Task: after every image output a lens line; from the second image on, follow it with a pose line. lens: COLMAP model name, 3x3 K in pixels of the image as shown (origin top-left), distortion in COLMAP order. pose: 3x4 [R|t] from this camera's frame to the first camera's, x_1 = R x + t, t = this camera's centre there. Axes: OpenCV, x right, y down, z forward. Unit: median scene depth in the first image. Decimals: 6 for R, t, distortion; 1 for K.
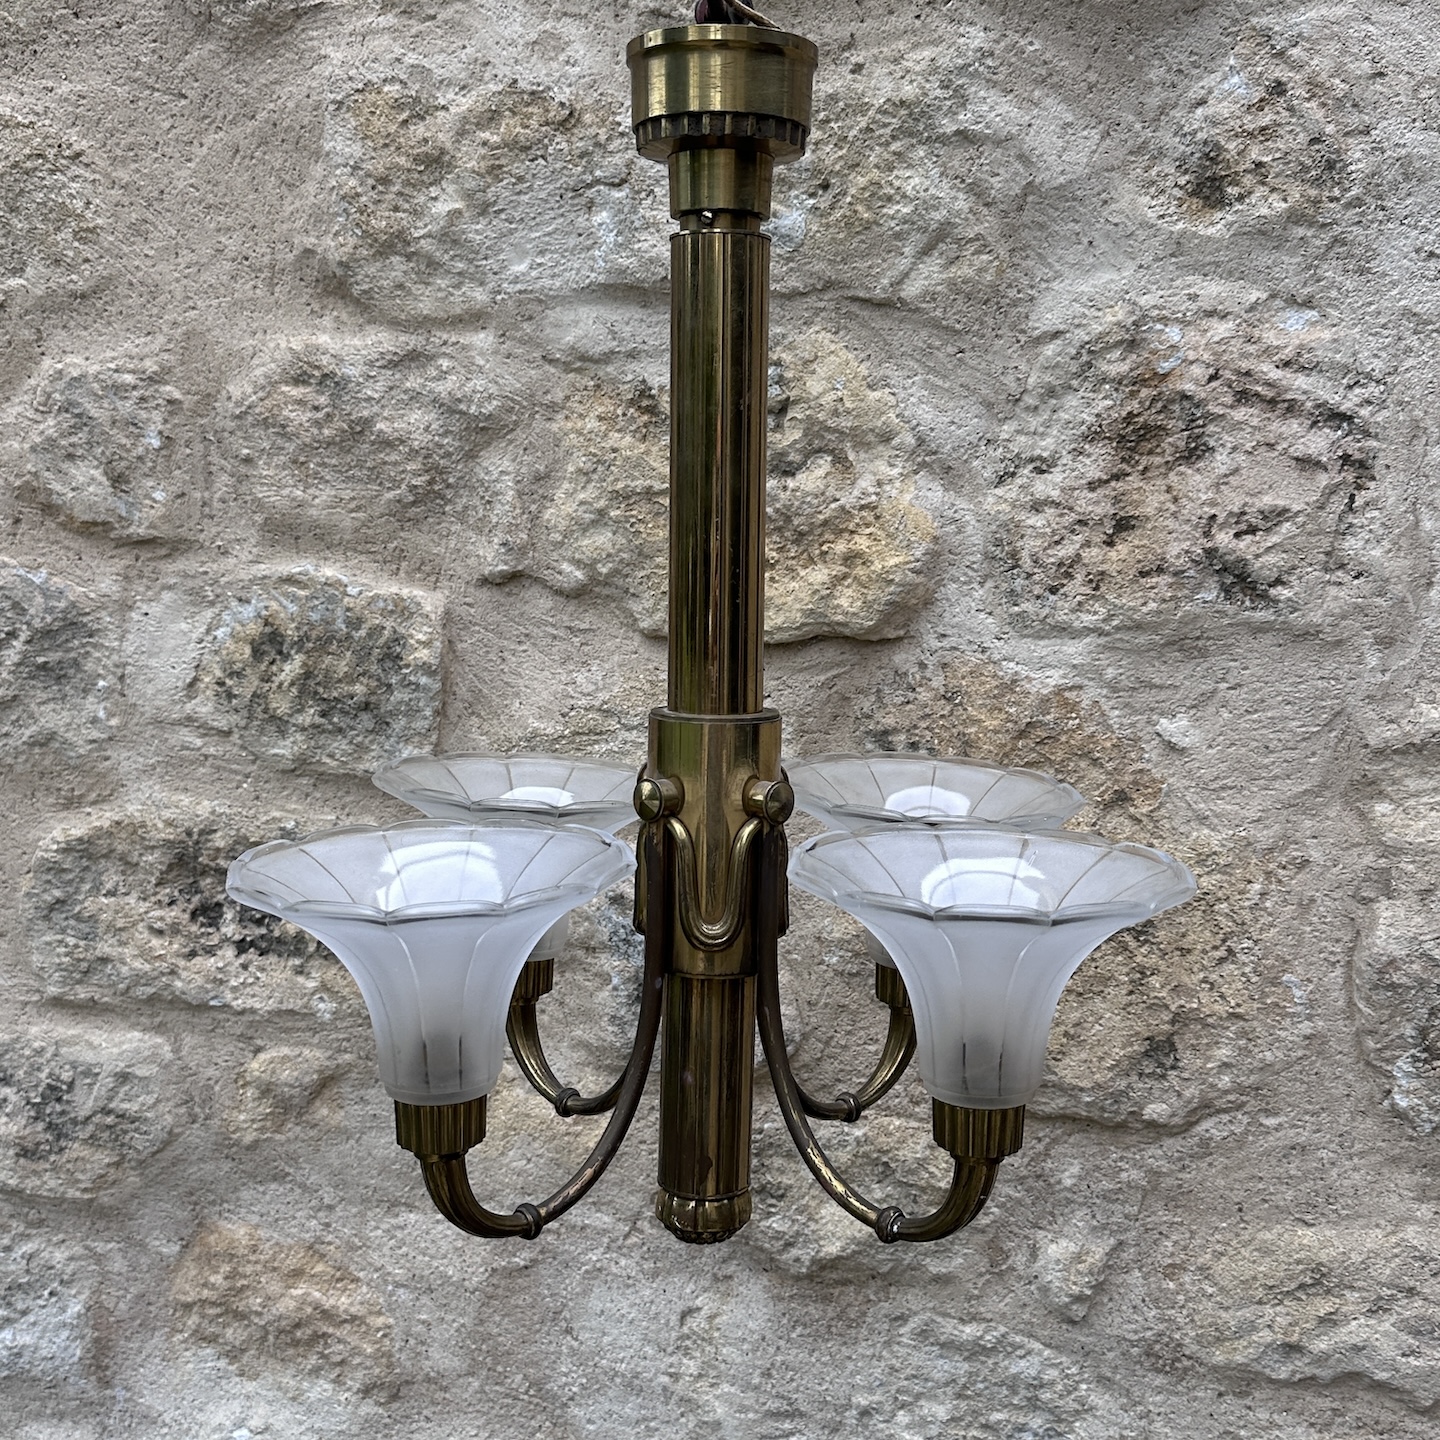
lens RADIAL K [[1738.3, 0, 725.0], [0, 1738.3, 732.6], [0, 0, 1]] dist [0.193535, -0.472708]
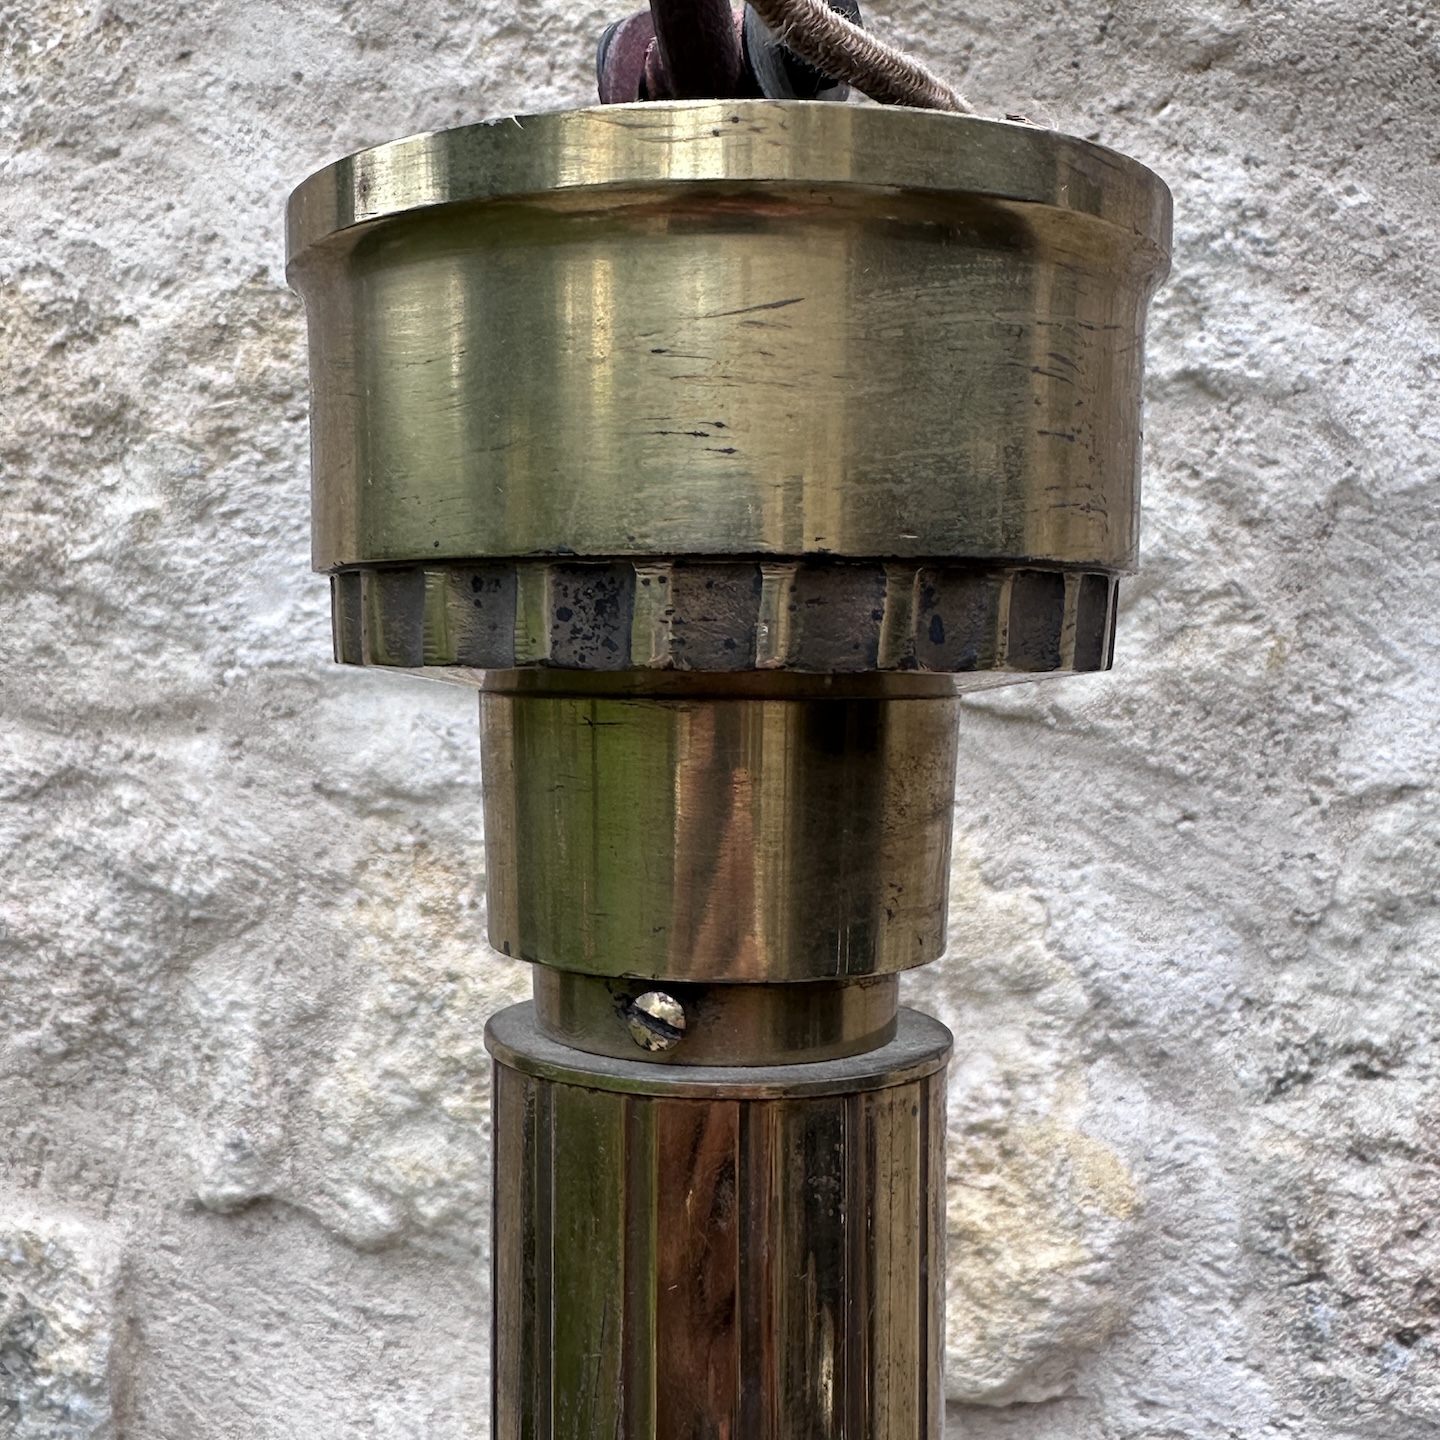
lens RADIAL K [[1762.7, 0, 592.3], [0, 1762.7, 653.9], [0, 0, 1]] dist [0.003170, -0.019993]
pose [[0.999329, 0.000392, -0.036612, -0.005877], [-0.004578, 0.993435, -0.114306, -0.197933], [0.036327, 0.114397, 0.992771, 0.505459]]
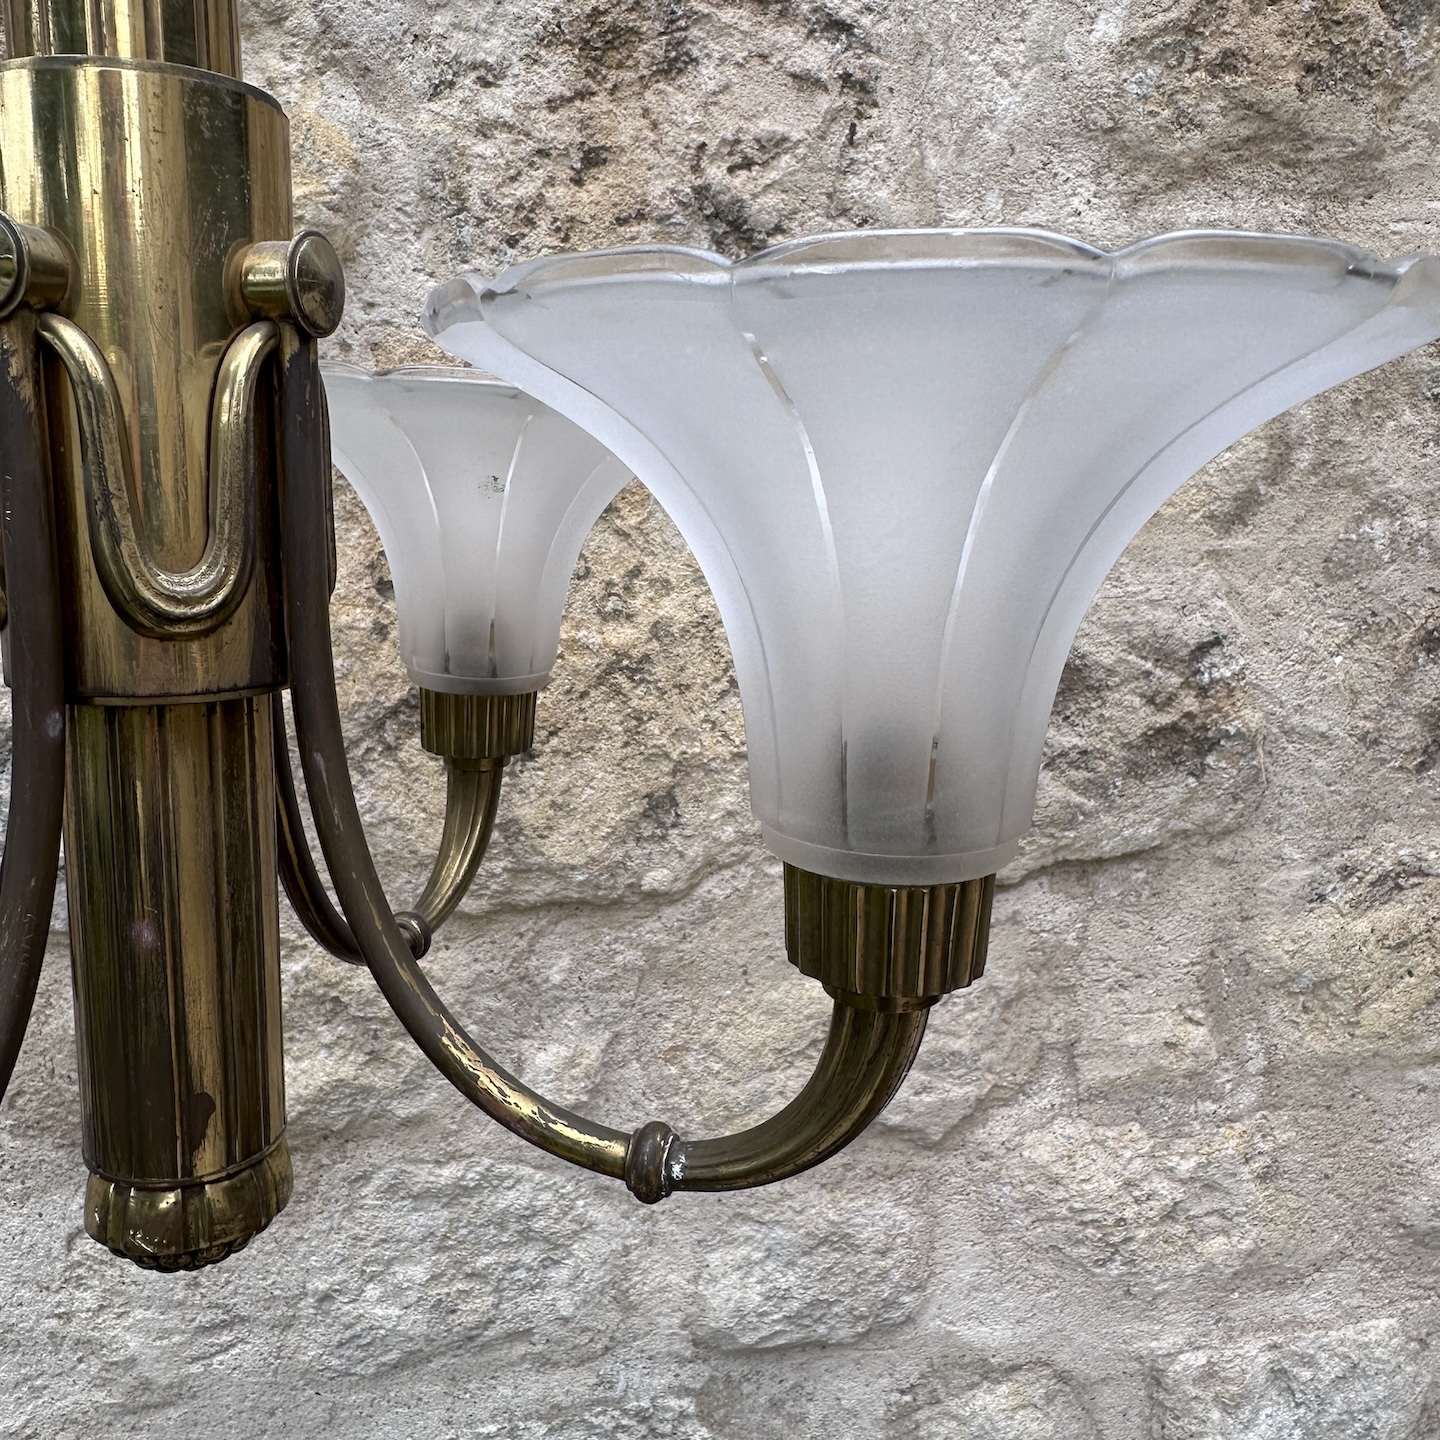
lens RADIAL K [[1306.2, 0, 642.3], [0, 1306.2, 680.8], [0, 0, 1]] dist [-0.002997, -0.002936]
pose [[0.898379, -0.084212, 0.431073, -0.026845], [0.065776, 0.996175, 0.057526, 0.081551], [-0.434268, -0.023326, 0.900482, 0.432802]]
